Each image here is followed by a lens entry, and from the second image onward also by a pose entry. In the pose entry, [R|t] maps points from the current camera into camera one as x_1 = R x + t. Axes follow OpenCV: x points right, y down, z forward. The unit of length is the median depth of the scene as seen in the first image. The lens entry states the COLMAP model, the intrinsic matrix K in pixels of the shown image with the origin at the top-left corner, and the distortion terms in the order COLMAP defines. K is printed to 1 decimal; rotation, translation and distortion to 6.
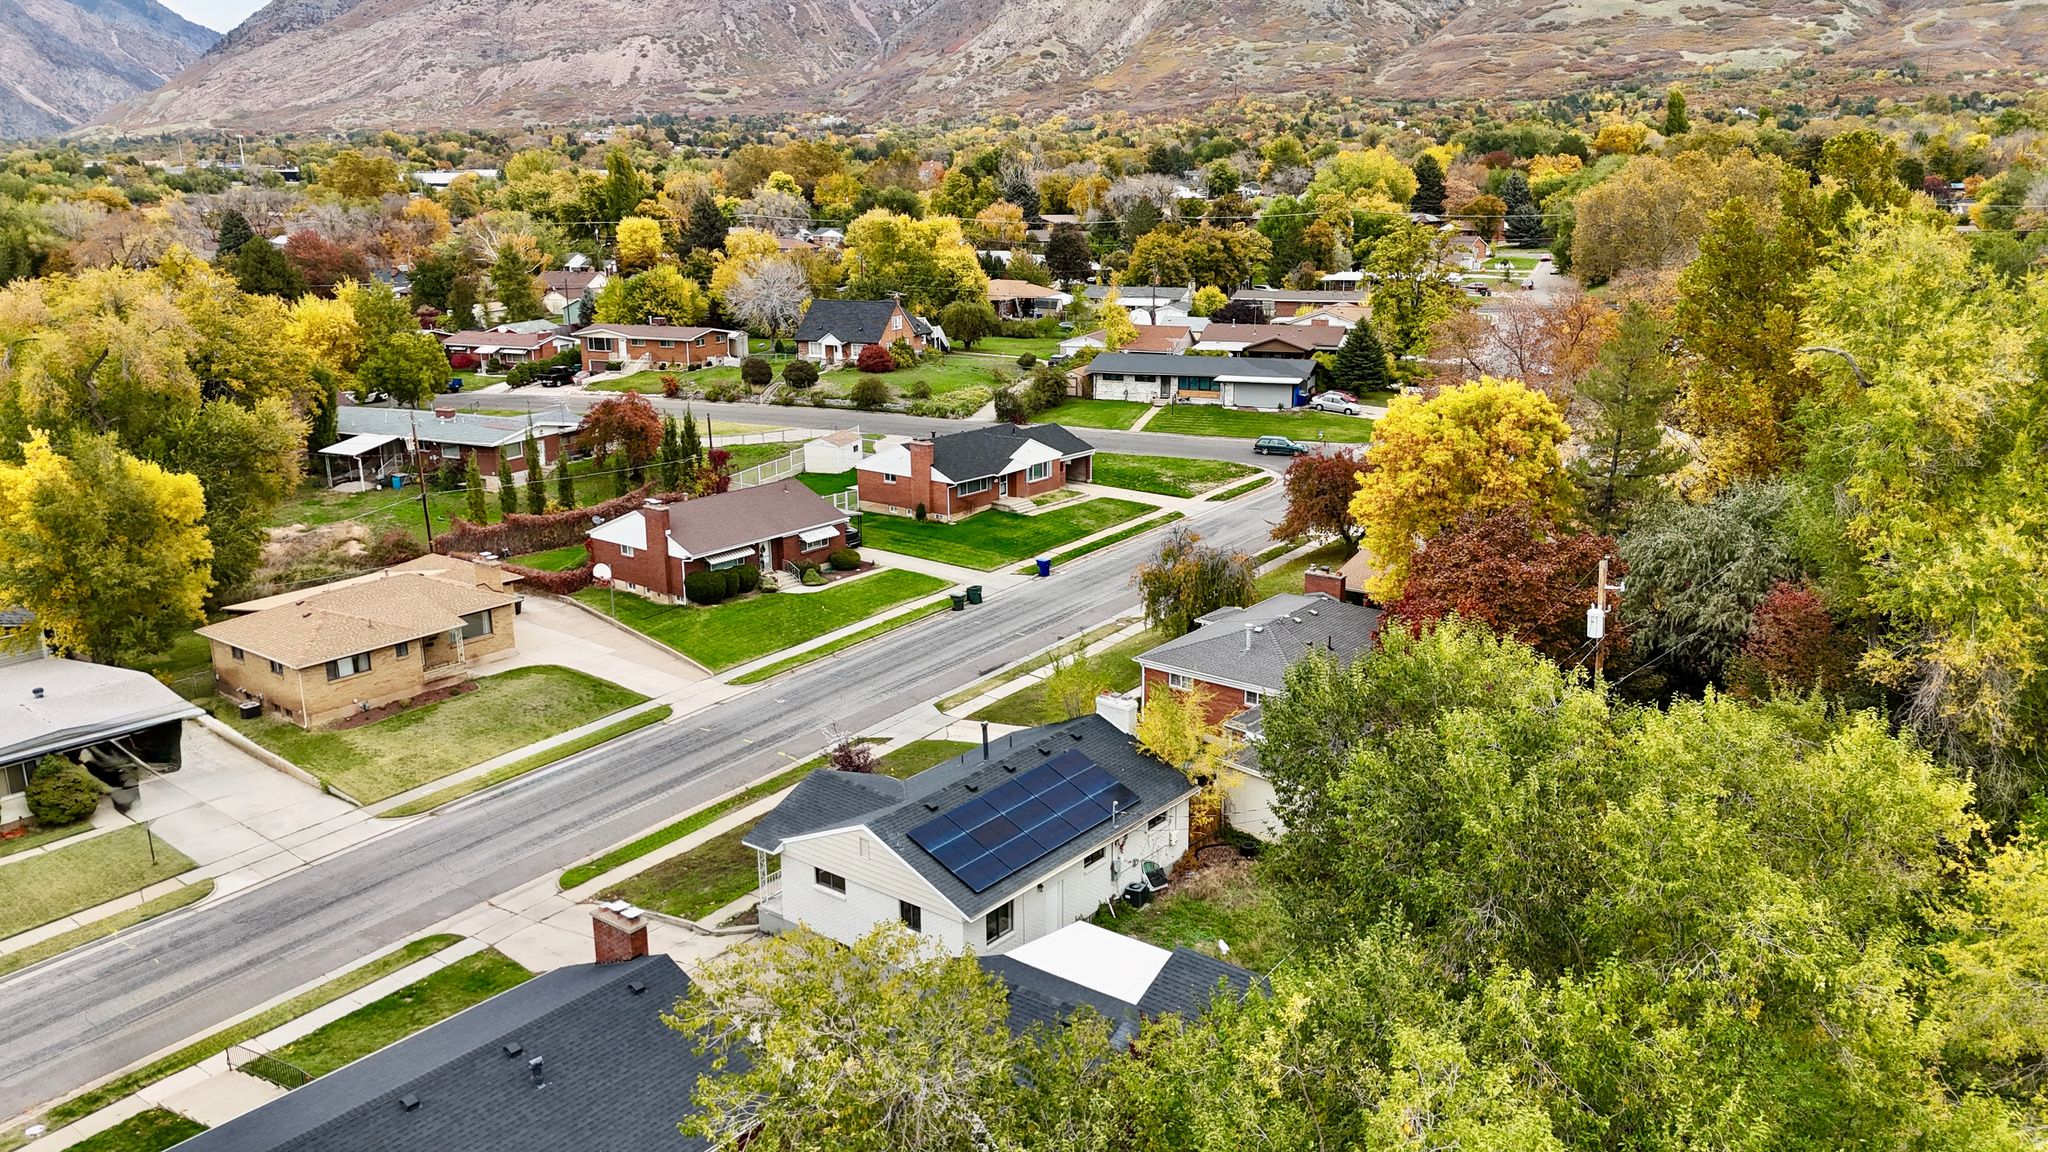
lens RADIAL K [[1502.0, 0, 1027.8], [0, 1502.0, 589.1], [0, 0, 1]] dist [0.088458, -0.094400]
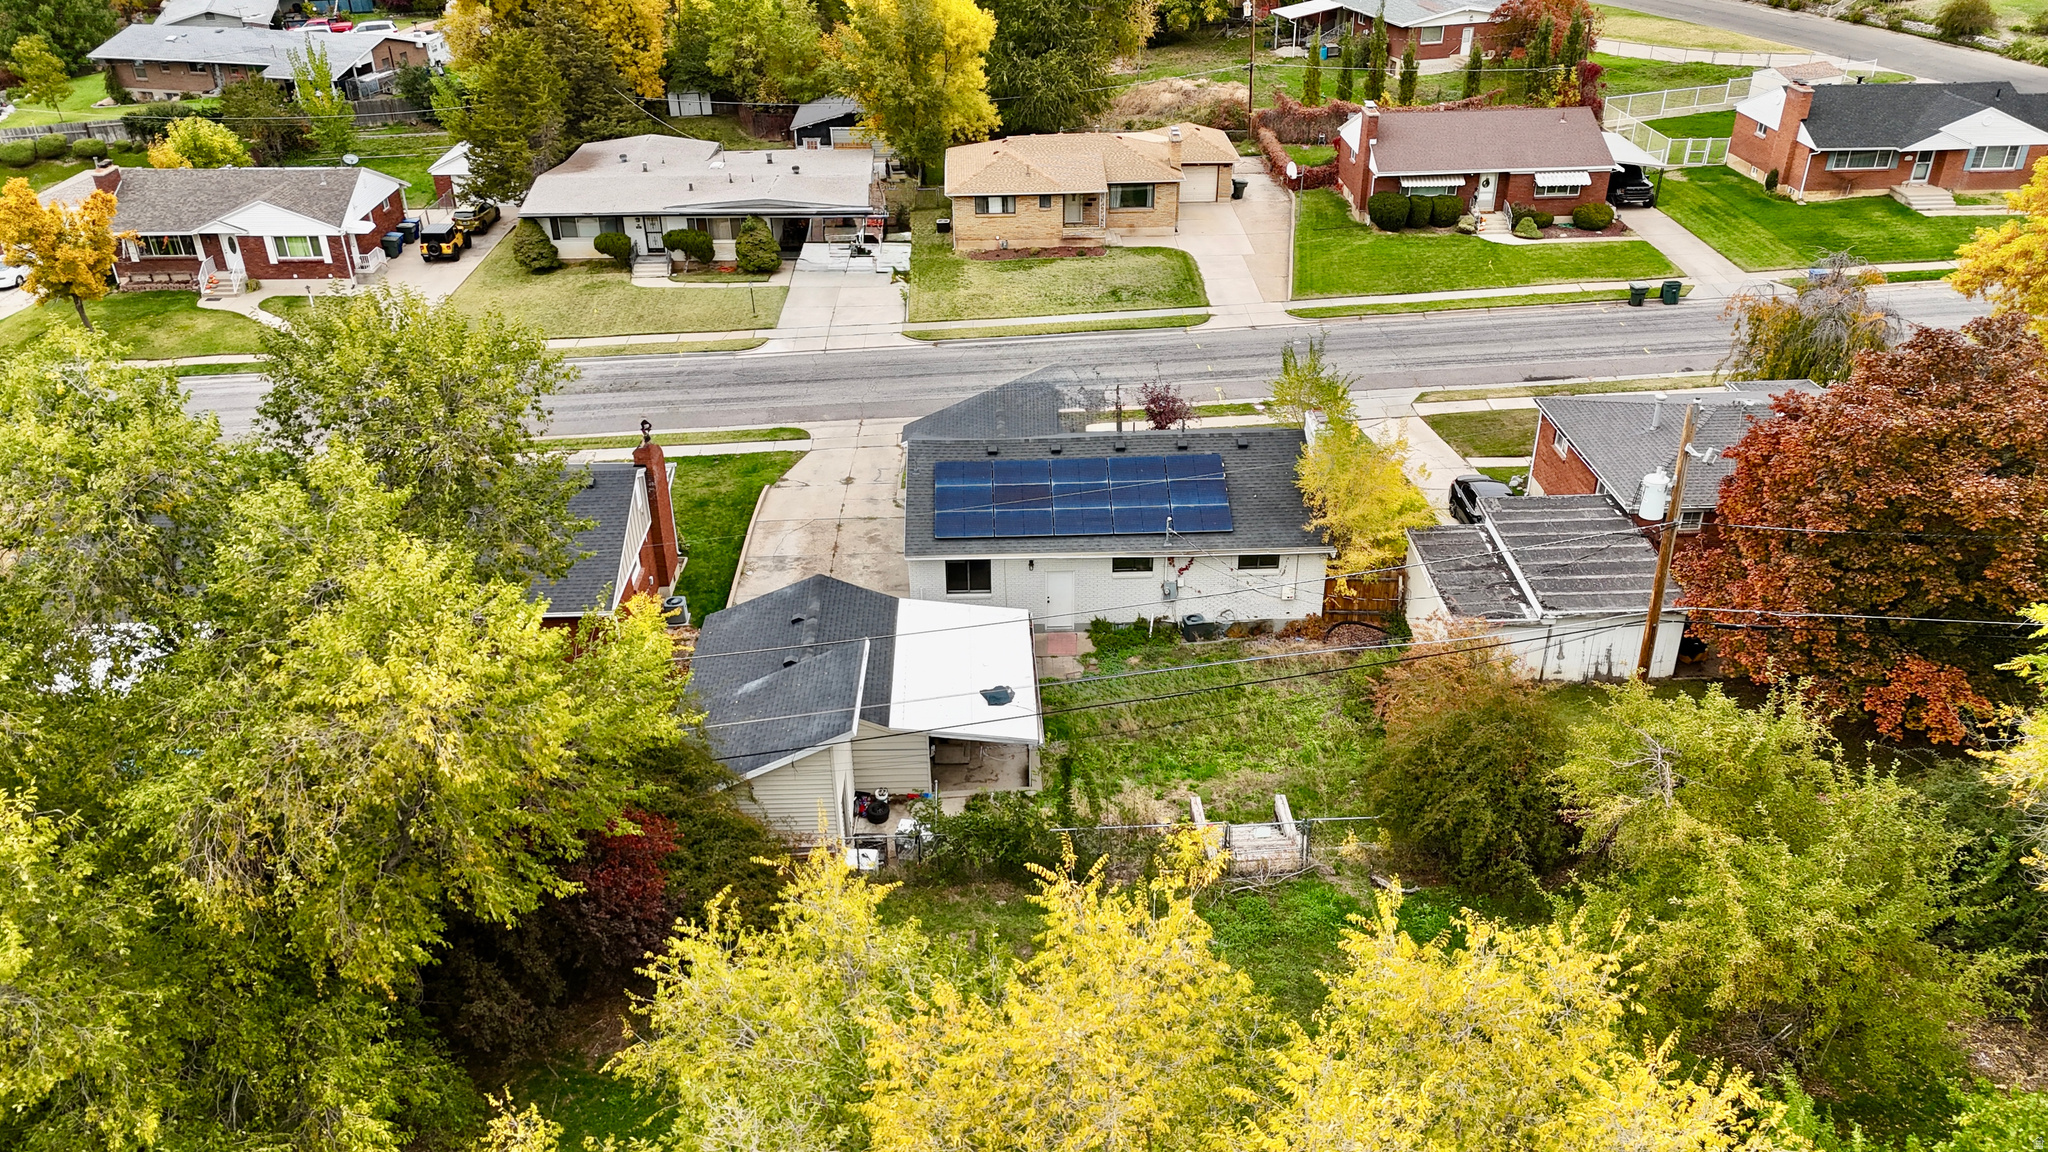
lens RADIAL K [[1504.8, 0, 1024.0], [0, 1504.8, 576.0], [0, 0, 1]] dist [0.089707, -0.079204]
pose [[0.643496, 0.375232, -0.667169, 0.283520], [-0.198746, 0.923616, 0.327770, -0.045270], [0.739198, -0.078322, 0.668919, 0.167814]]
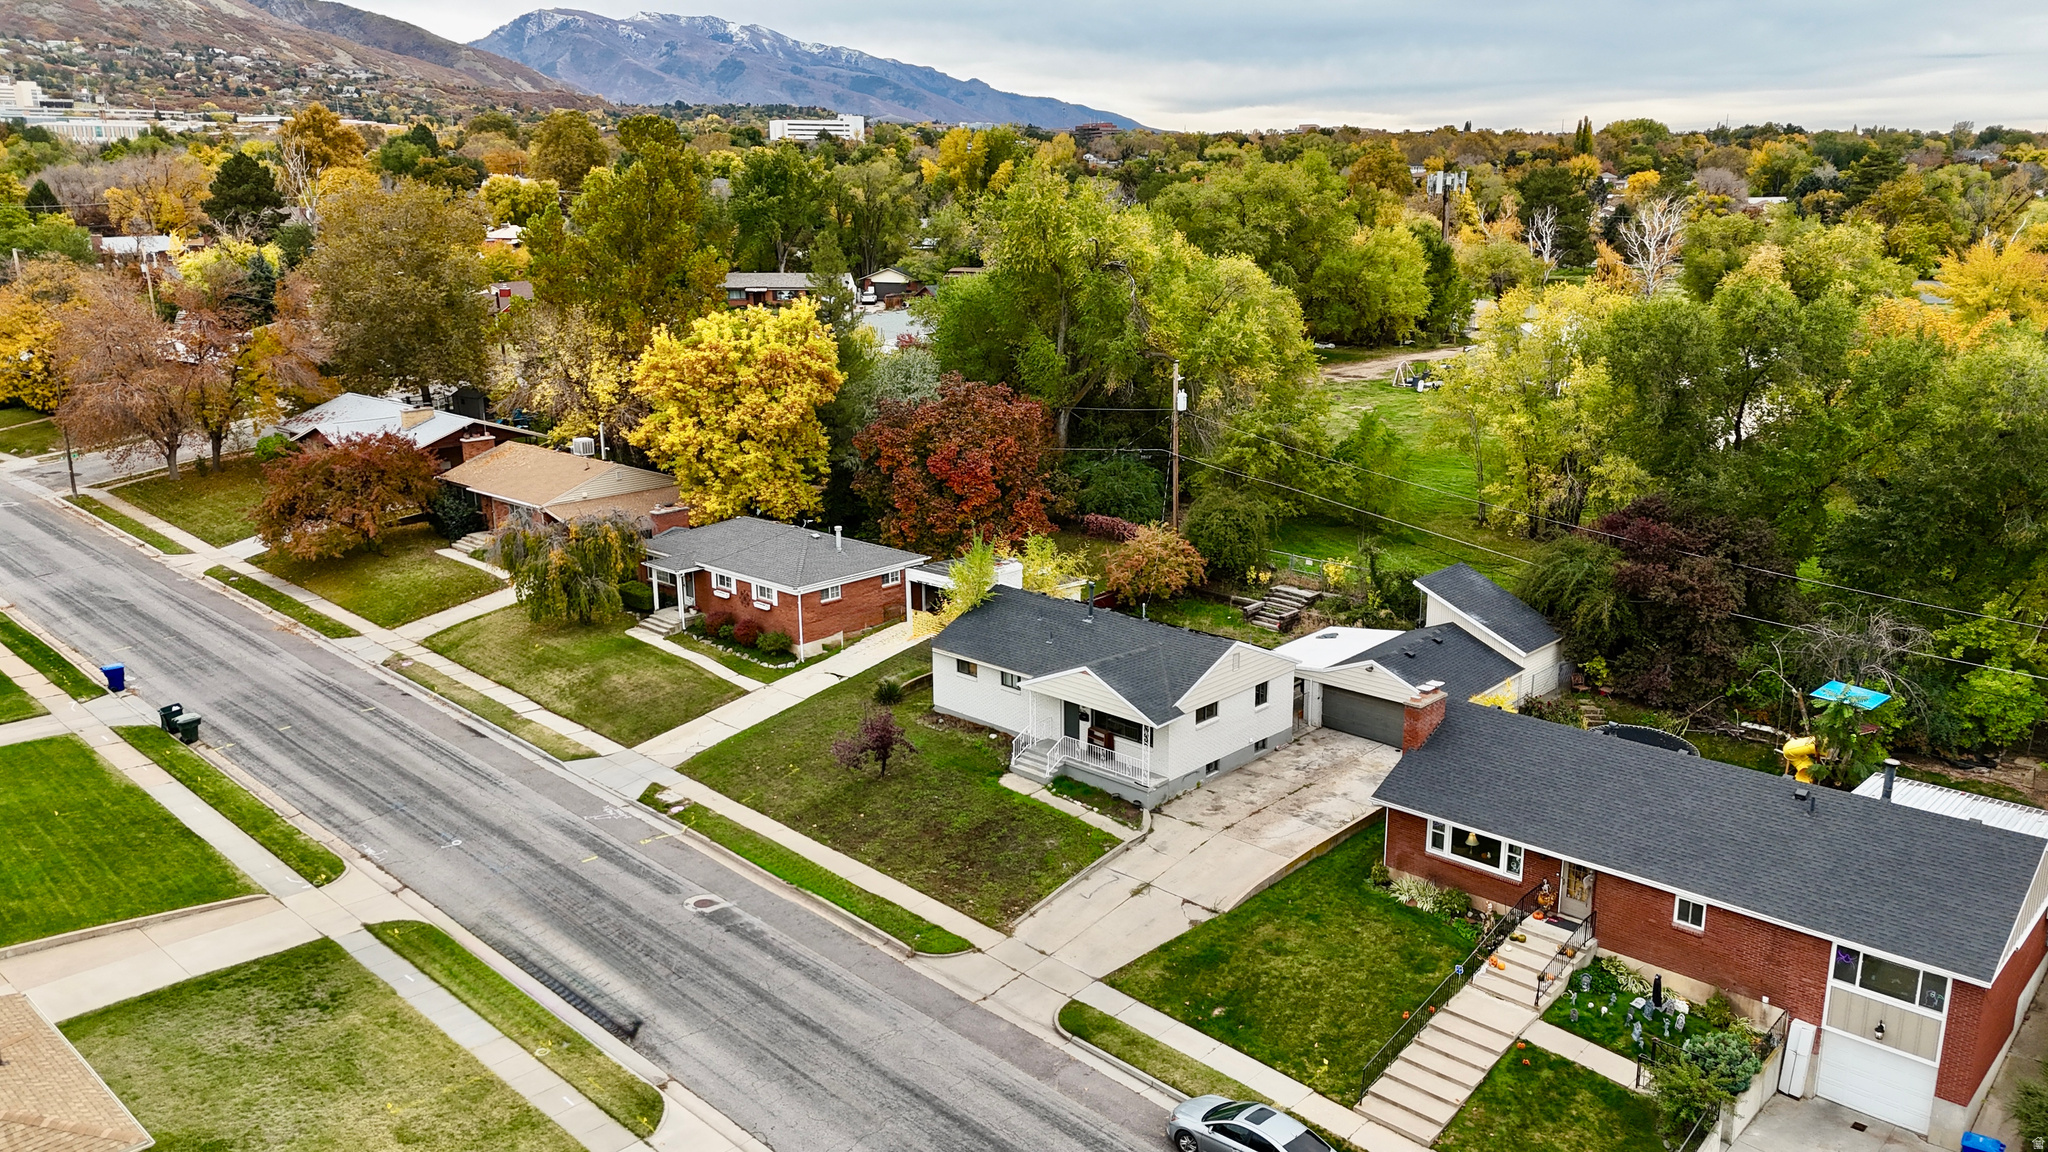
lens RADIAL K [[1504.8, 0, 1024.0], [0, 1504.8, 576.0], [0, 0, 1]] dist [0.089707, -0.079204]
pose [[0.087516, -0.244238, 0.965758, -0.559718], [0.273659, 0.938073, 0.212438, -0.084541], [-0.957837, 0.245697, 0.148934, 0.428416]]
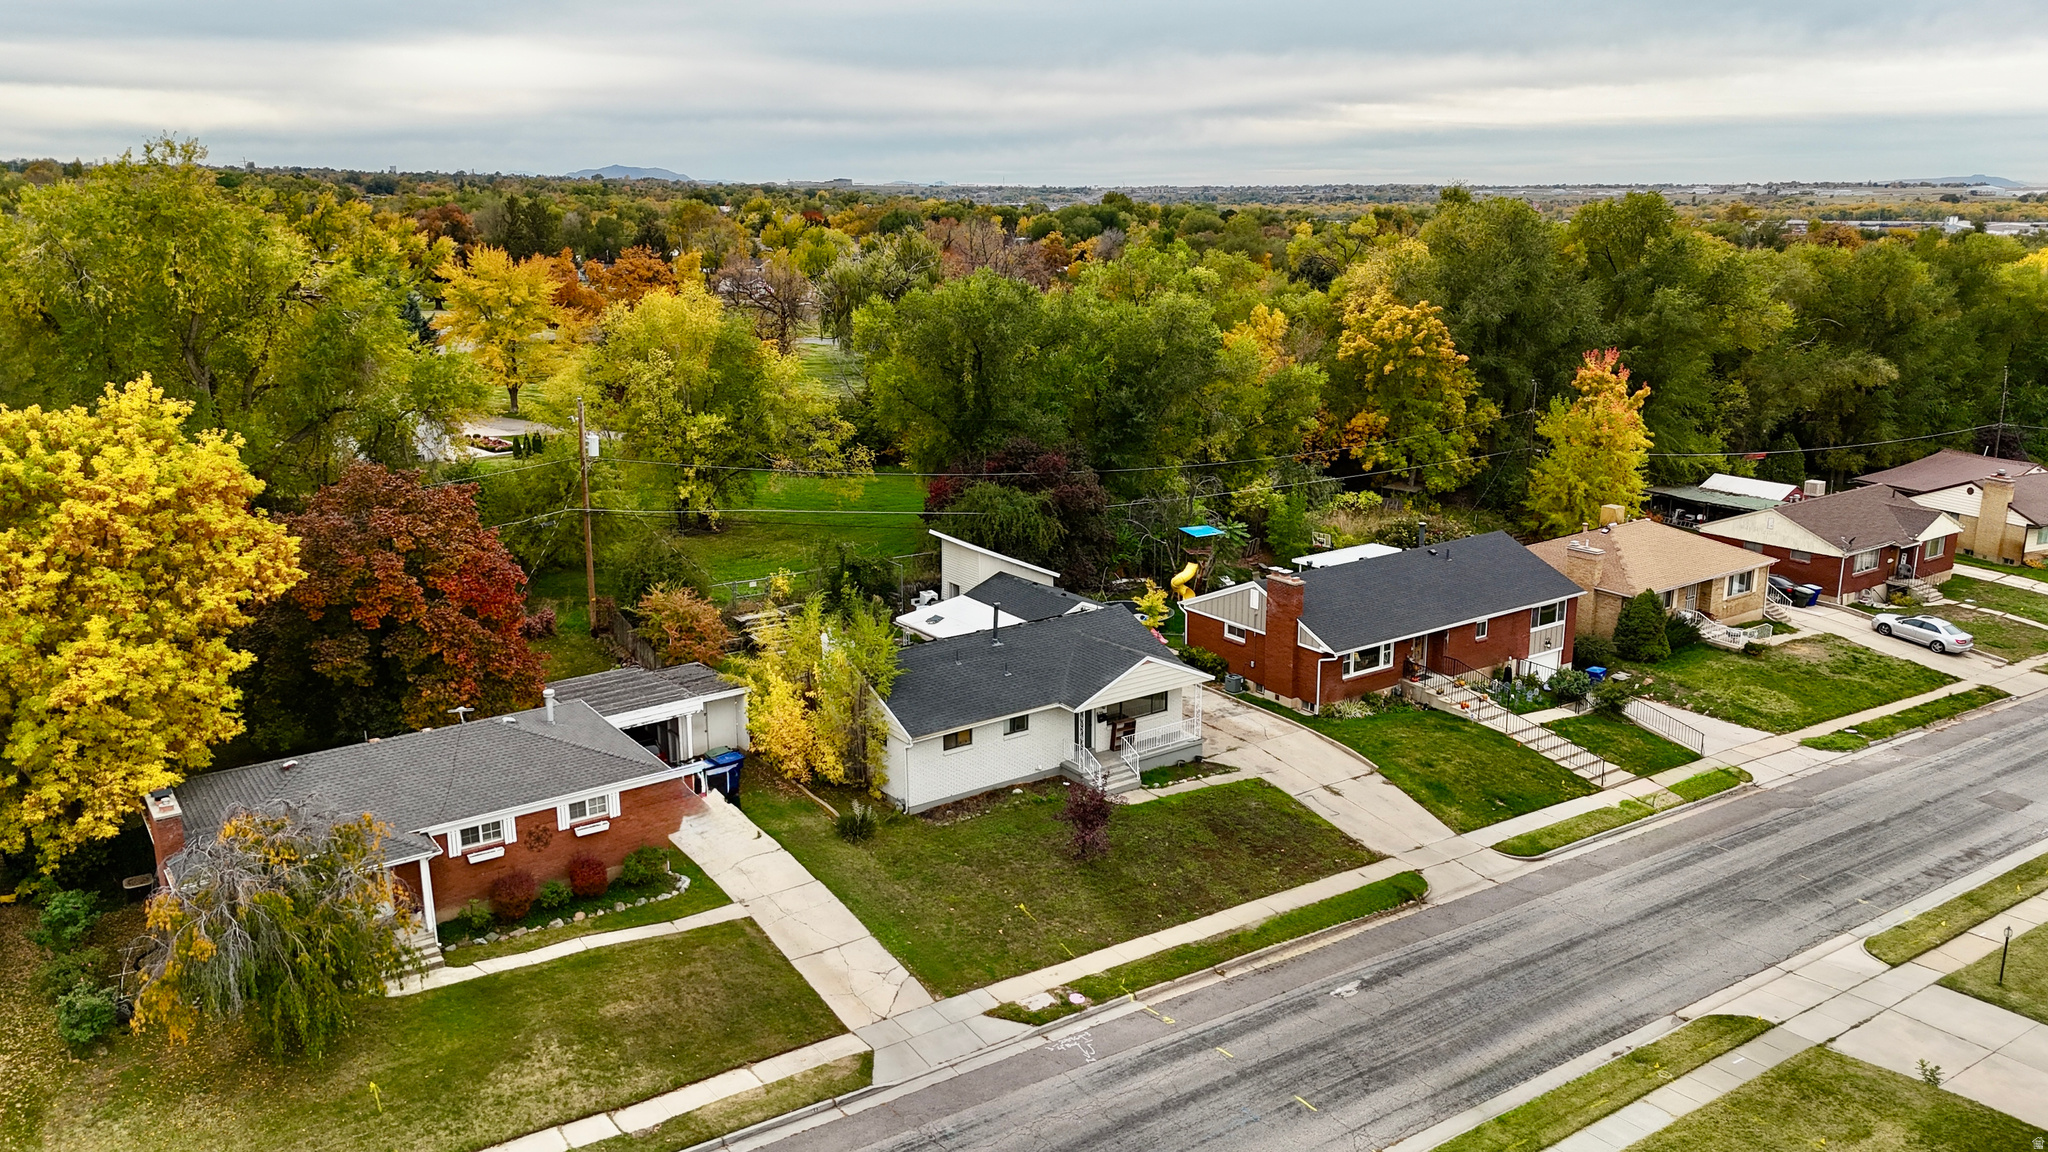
lens RADIAL K [[1502.0, 0, 1027.8], [0, 1502.0, 589.1], [0, 0, 1]] dist [0.088458, -0.094400]
pose [[-0.960156, -0.061856, 0.272533, -0.171255], [0.084433, 0.865418, 0.493885, -0.222765], [-0.266405, 0.497218, -0.825714, 0.922993]]
